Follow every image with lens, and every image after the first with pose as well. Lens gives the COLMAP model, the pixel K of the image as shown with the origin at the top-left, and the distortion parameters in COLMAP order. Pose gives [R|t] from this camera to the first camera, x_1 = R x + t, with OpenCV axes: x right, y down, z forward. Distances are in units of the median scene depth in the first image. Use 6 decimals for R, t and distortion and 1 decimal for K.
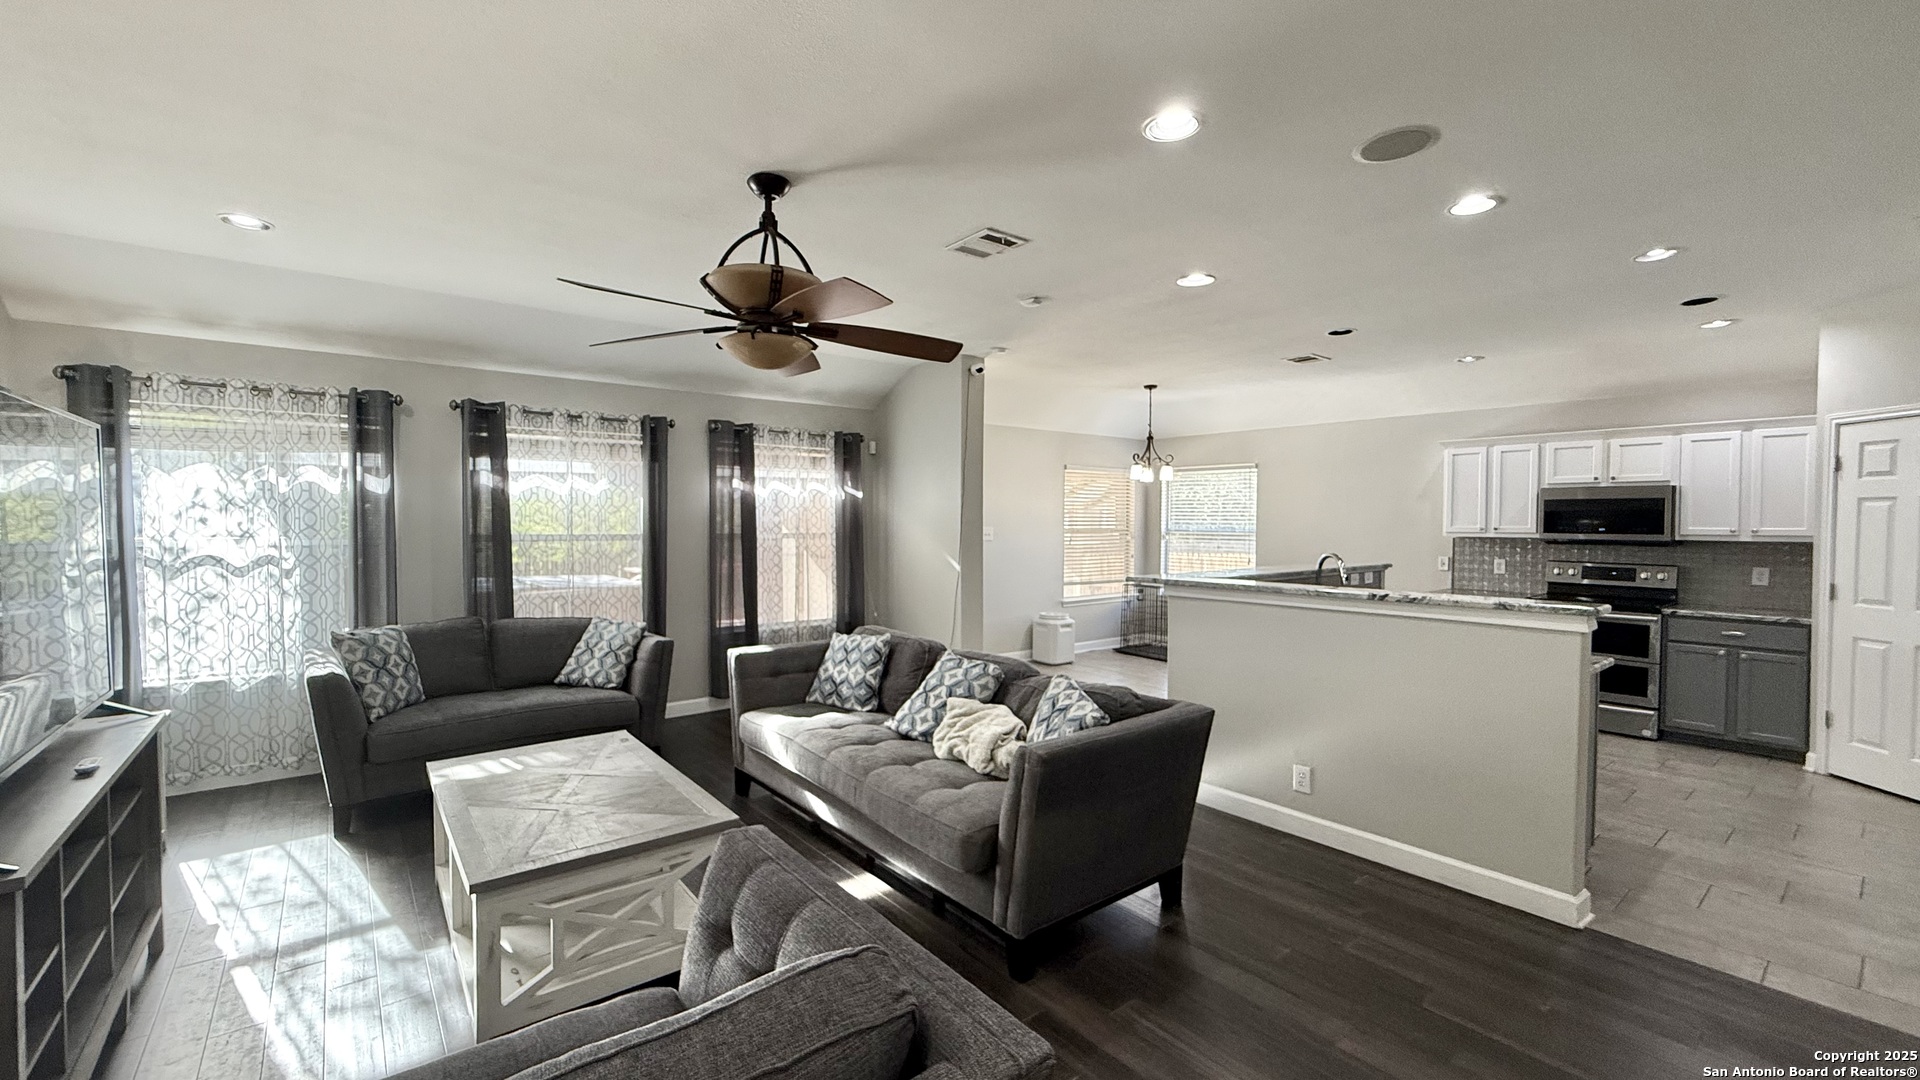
lens RADIAL K [[768.8, 0, 952.1], [0, 768.8, 536.2], [0, 0, 1]] dist [0.002086, -0.000400]
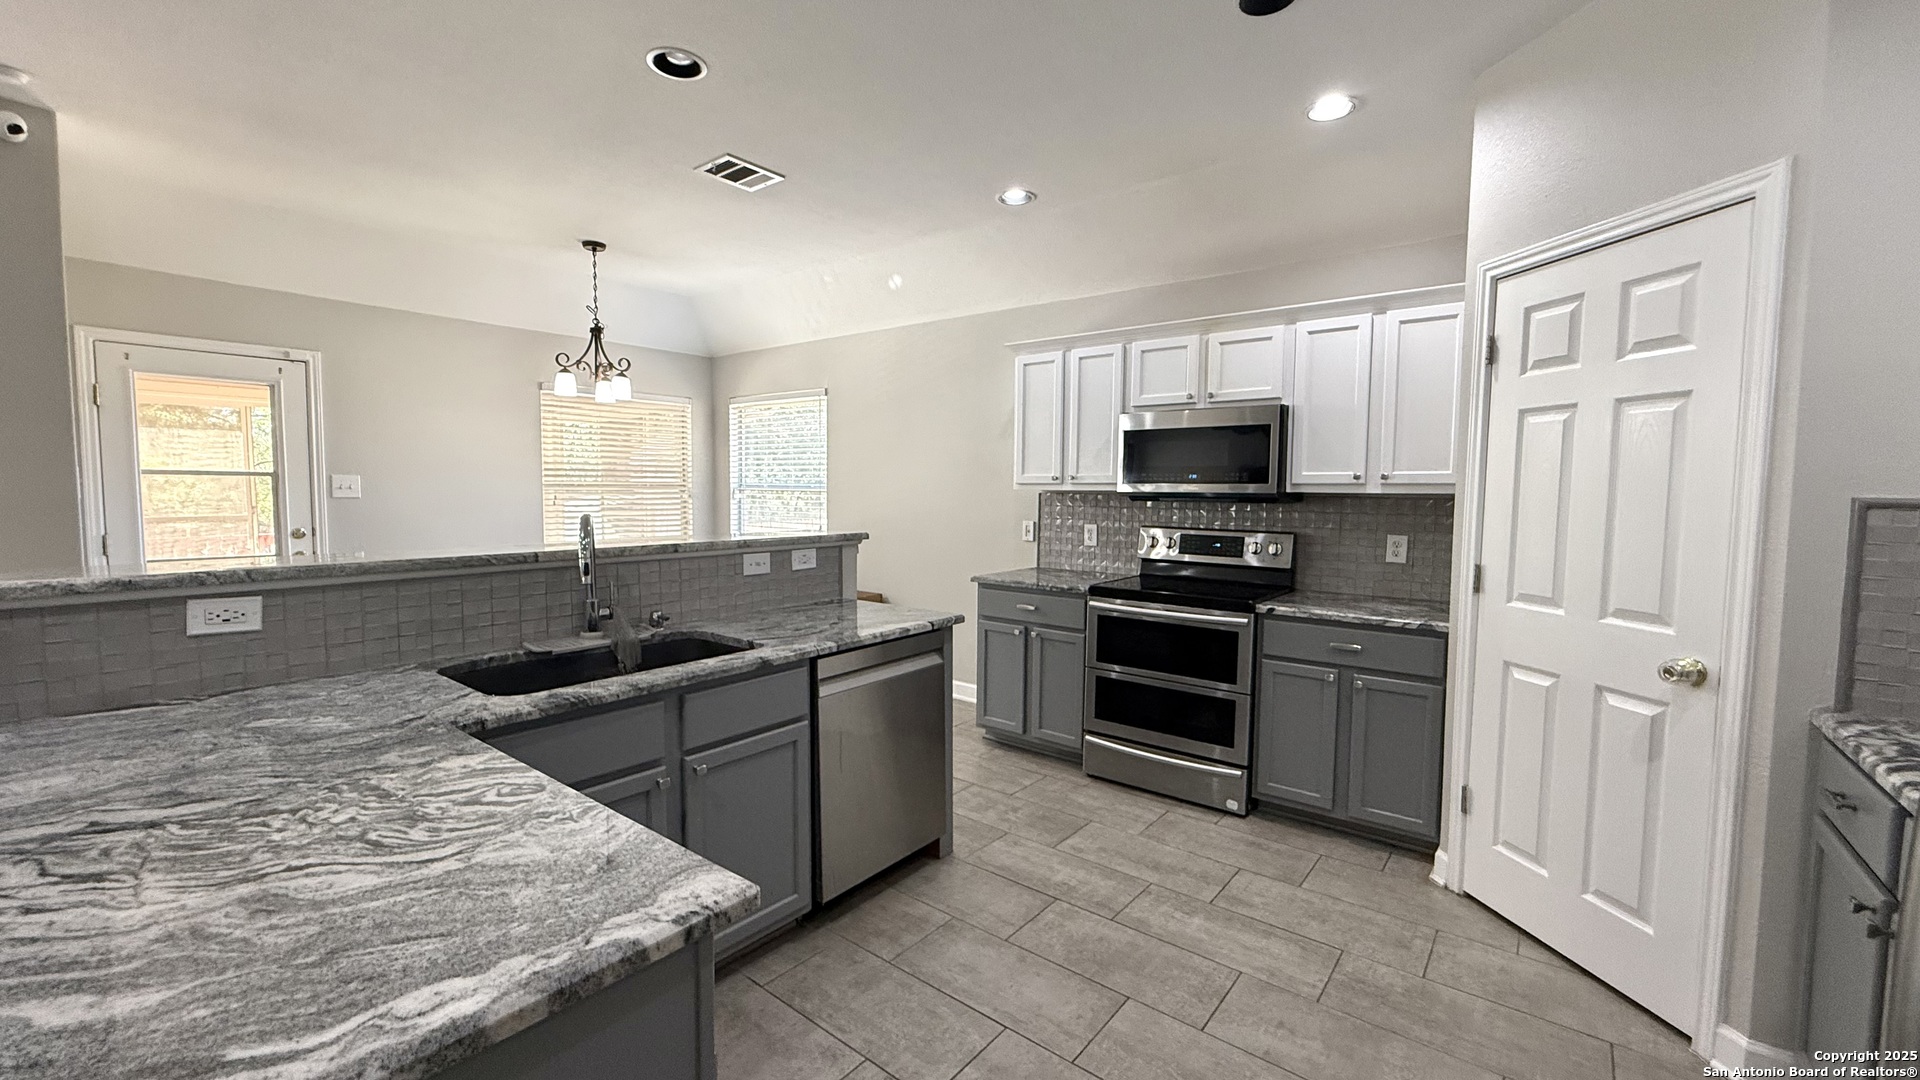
lens RADIAL K [[768.8, 0, 952.1], [0, 768.8, 536.2], [0, 0, 1]] dist [0.002086, -0.000400]
pose [[0.975236, -0.009377, 0.220966, 0.548986], [-0.000159, 0.999071, 0.043101, 0.014116], [-0.221165, -0.042069, 0.974329, 0.458397]]
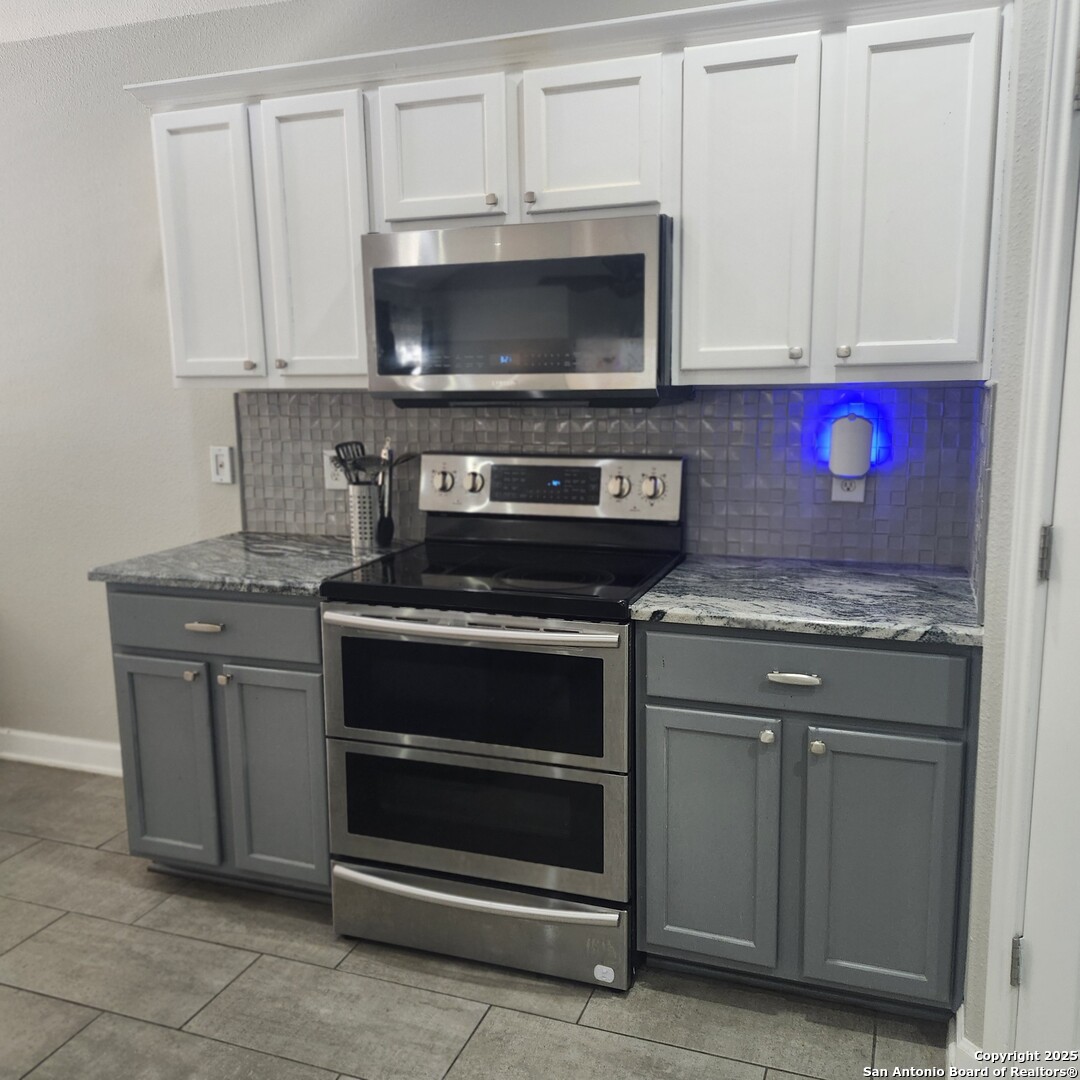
lens RADIAL K [[991.3, 0, 540.0], [0, 991.3, 540.0], [0, 0, 1]] dist [0.126469, -0.178533]
pose [[0.852359, -0.107155, 0.511861, 0.674977], [0.031262, 0.987473, 0.154662, 0.002343], [-0.522021, -0.115826, 0.845032, 0.667377]]
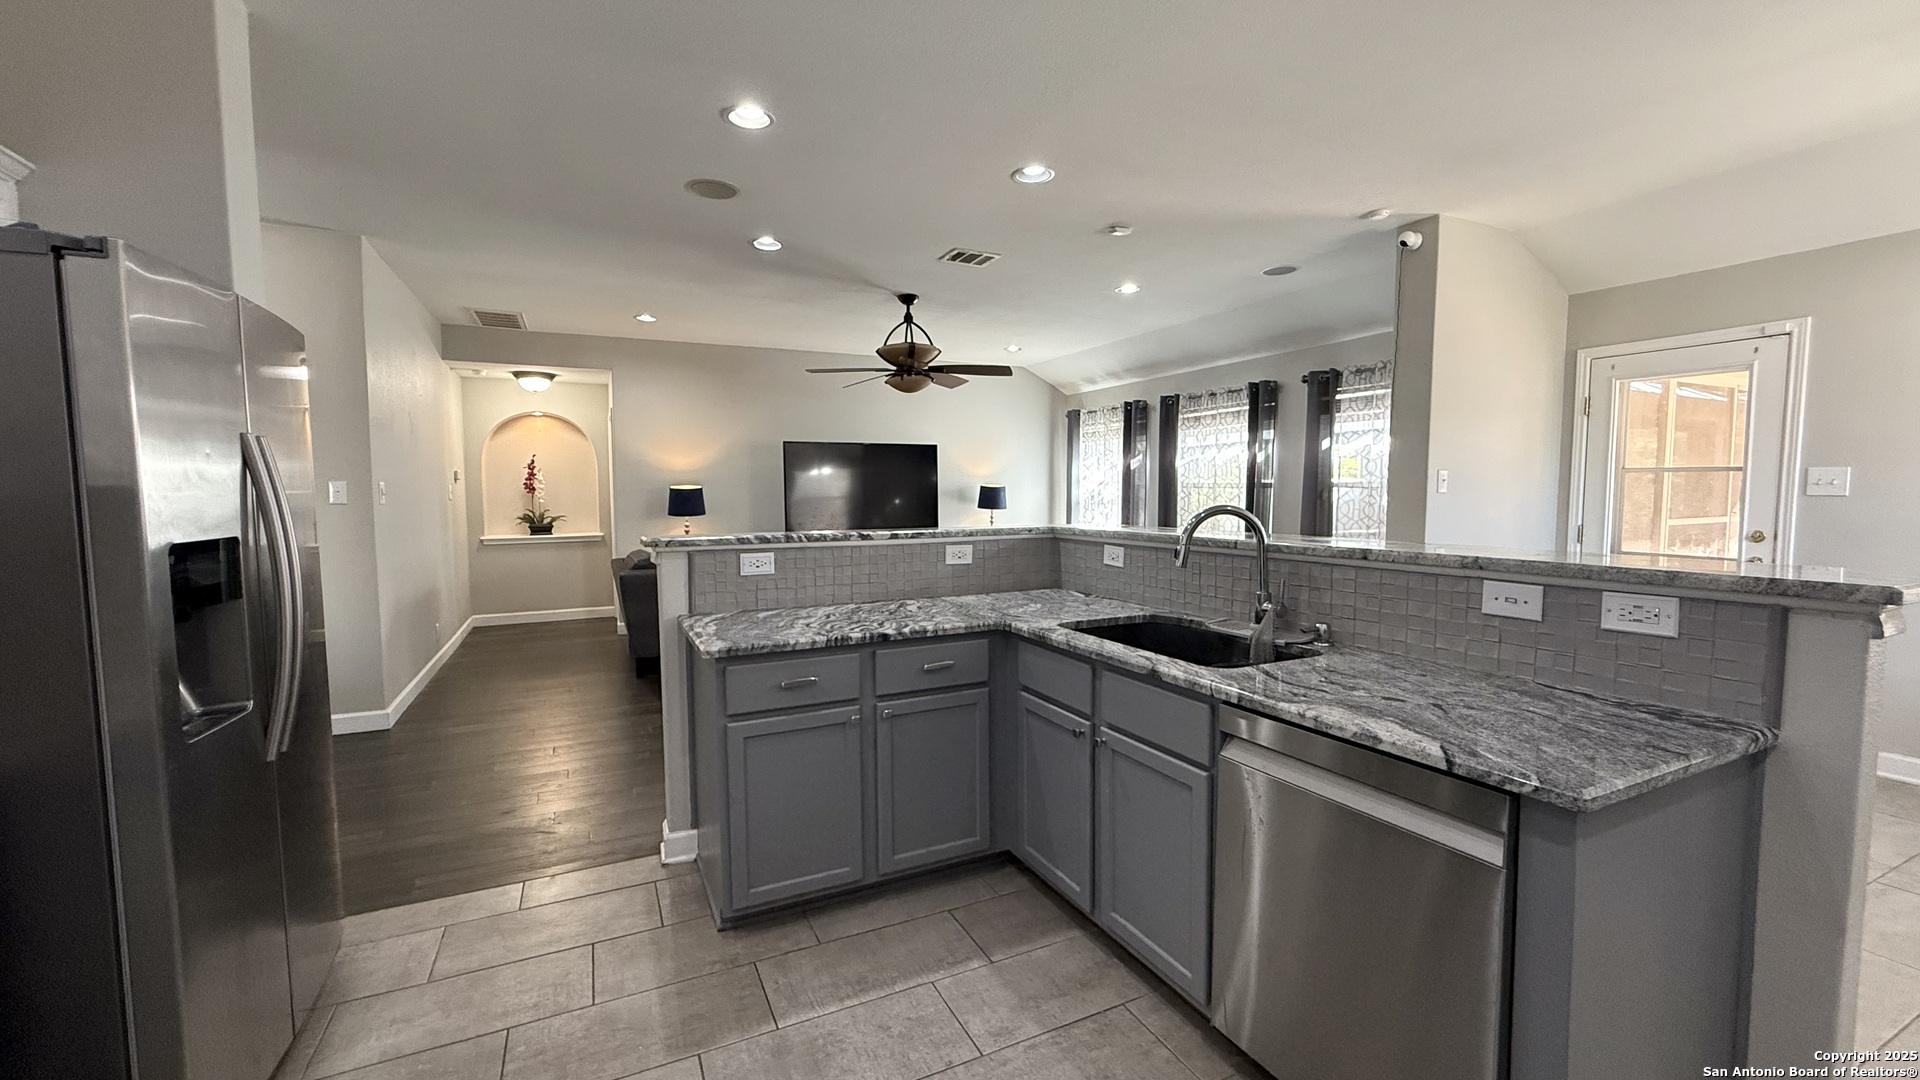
lens RADIAL K [[768.8, 0, 952.1], [0, 768.8, 536.2], [0, 0, 1]] dist [0.002086, -0.000400]
pose [[-0.227034, 0.059311, -0.972079, 0.920781], [-0.014001, 0.997842, 0.064153, 0.011119], [0.973786, 0.028174, -0.225714, 0.862343]]
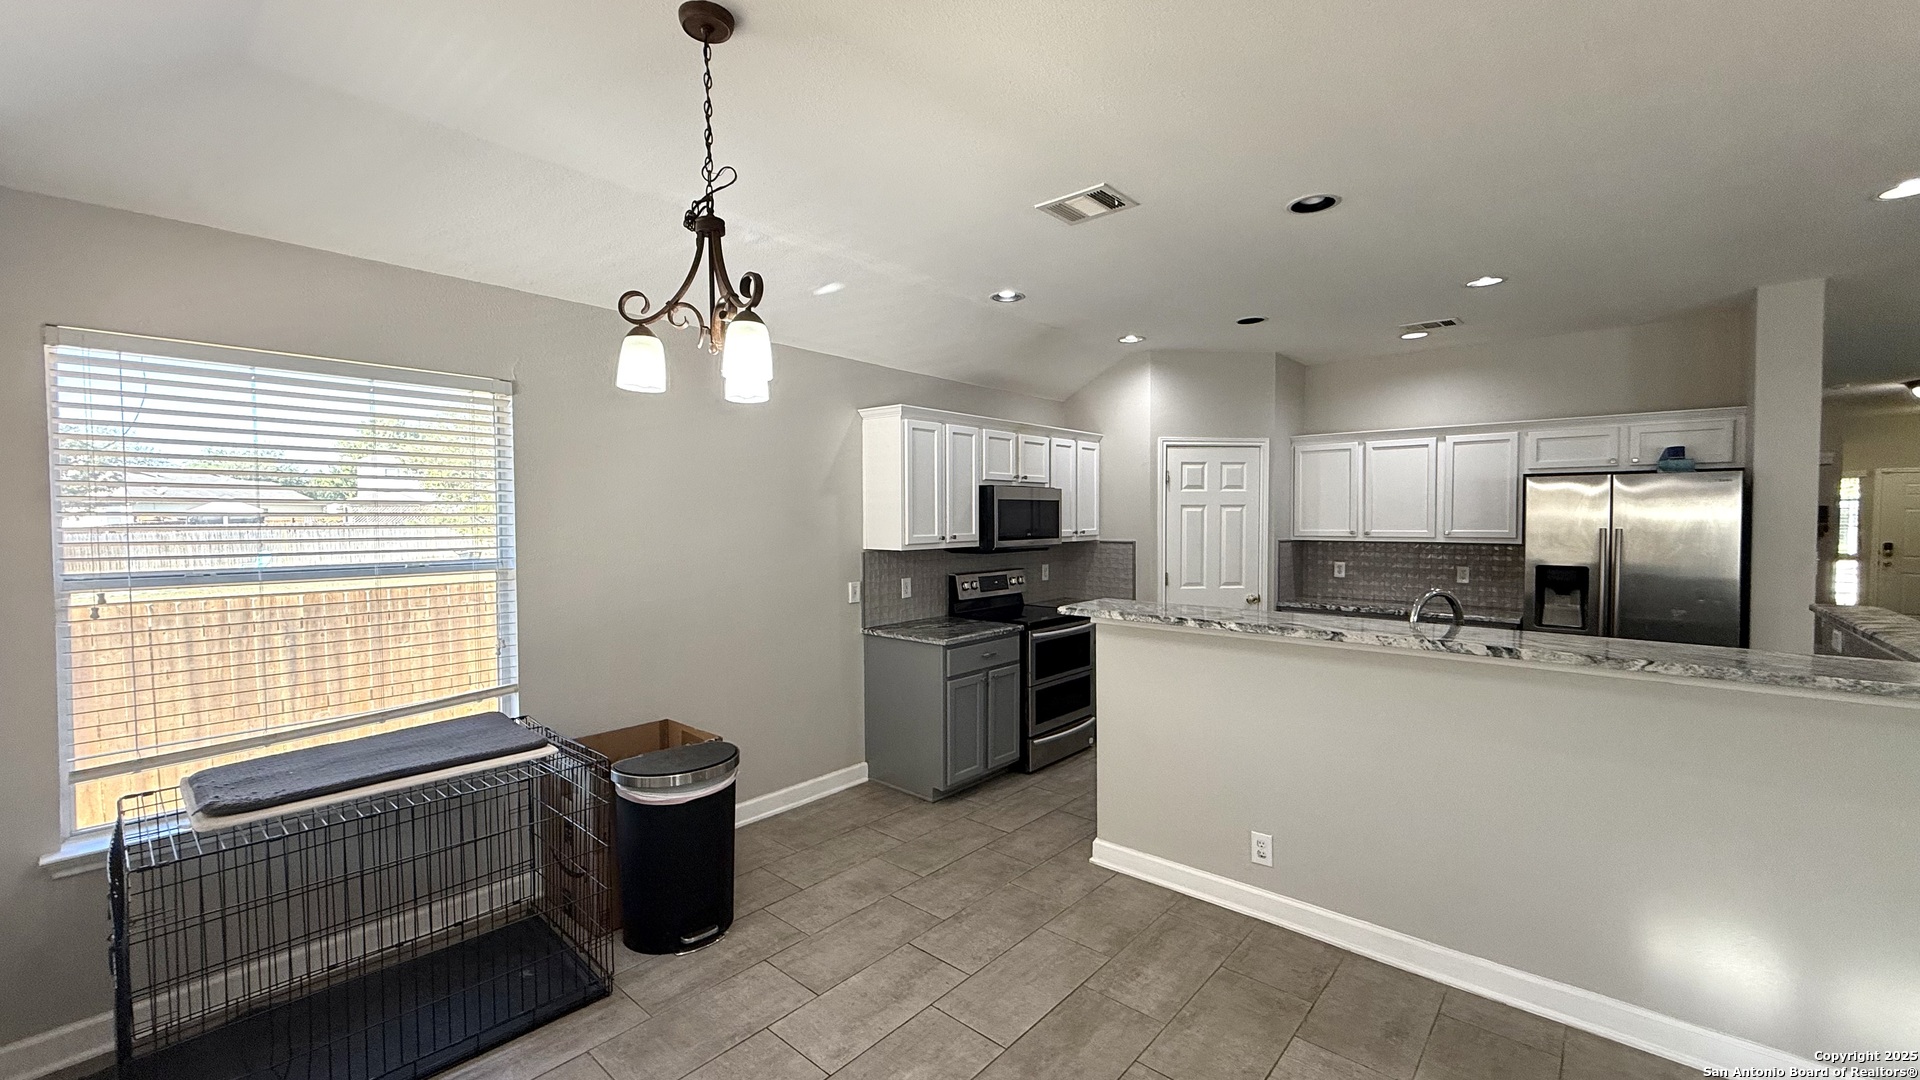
lens RADIAL K [[768.8, 0, 952.1], [0, 768.8, 536.2], [0, 0, 1]] dist [0.002086, -0.000400]
pose [[-0.188305, -0.026863, 0.981743, -0.019007], [0.027267, 0.999098, 0.032568, -0.040469], [-0.981732, 0.032902, -0.187403, 1.348832]]
